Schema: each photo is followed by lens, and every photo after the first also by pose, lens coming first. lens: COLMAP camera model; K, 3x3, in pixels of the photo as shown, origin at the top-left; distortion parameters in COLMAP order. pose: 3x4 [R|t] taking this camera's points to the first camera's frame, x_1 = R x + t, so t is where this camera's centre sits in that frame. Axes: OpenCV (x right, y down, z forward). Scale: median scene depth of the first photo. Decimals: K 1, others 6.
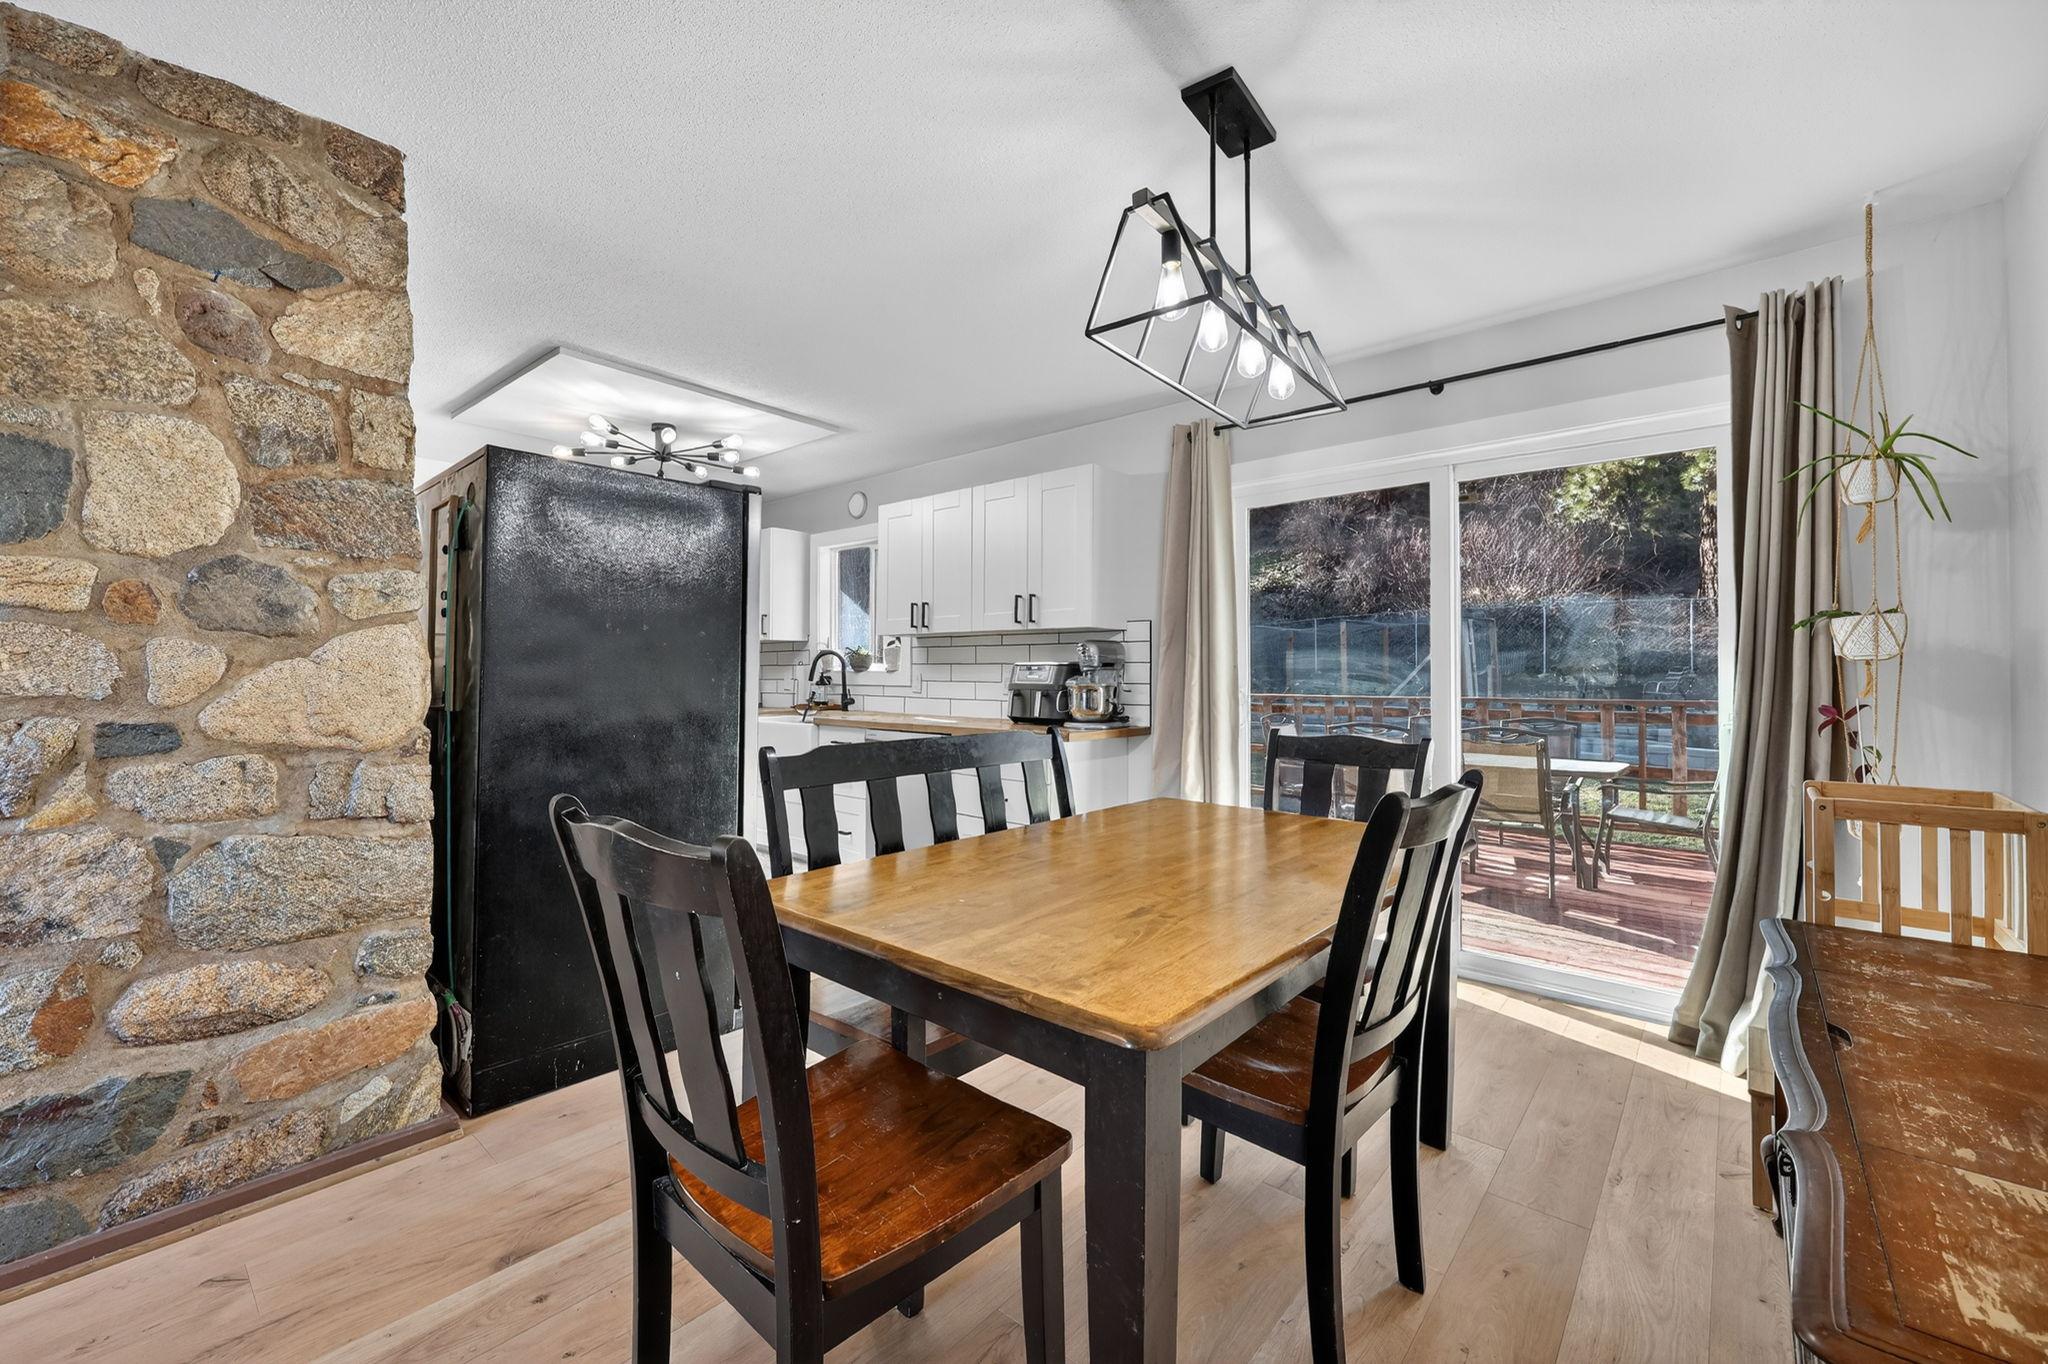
lens RADIAL K [[832.5, 0, 1006.4], [0, 832.5, 671.4], [0, 0, 1]] dist [0.000650, 0.000463]
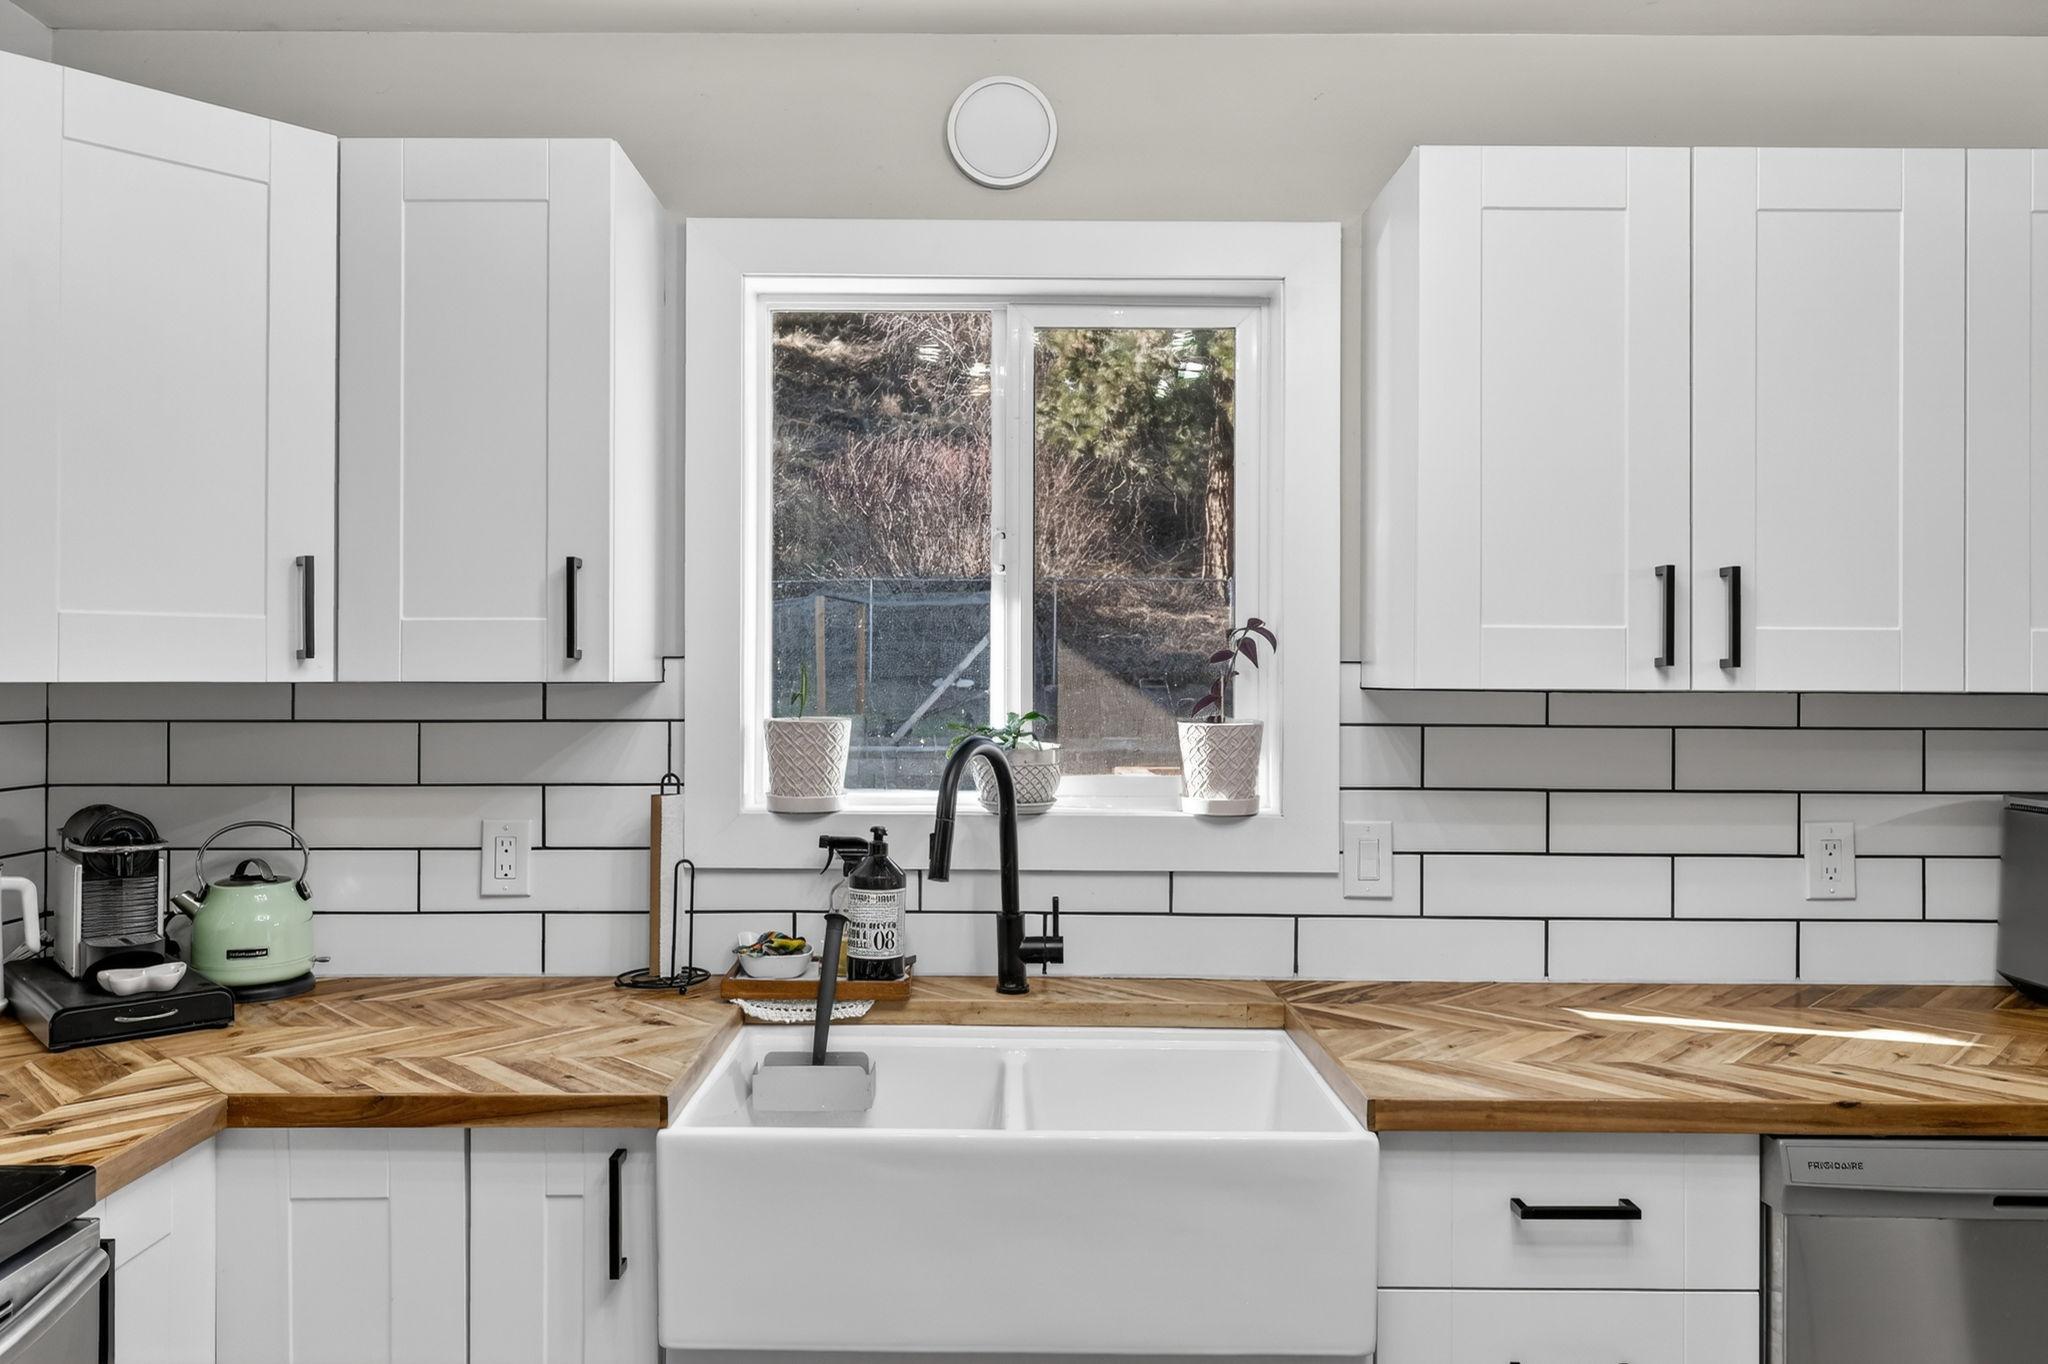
lens RADIAL K [[1440.3, 0, 999.3], [0, 1440.3, 663.9], [0, 0, 1]] dist [0.011201, 0.001021]
pose [[0.739921, 0.004442, 0.672679, -0.462093], [-0.005739, 0.999983, -0.000291, -0.044264], [-0.672670, -0.003645, 0.739934, 0.681254]]
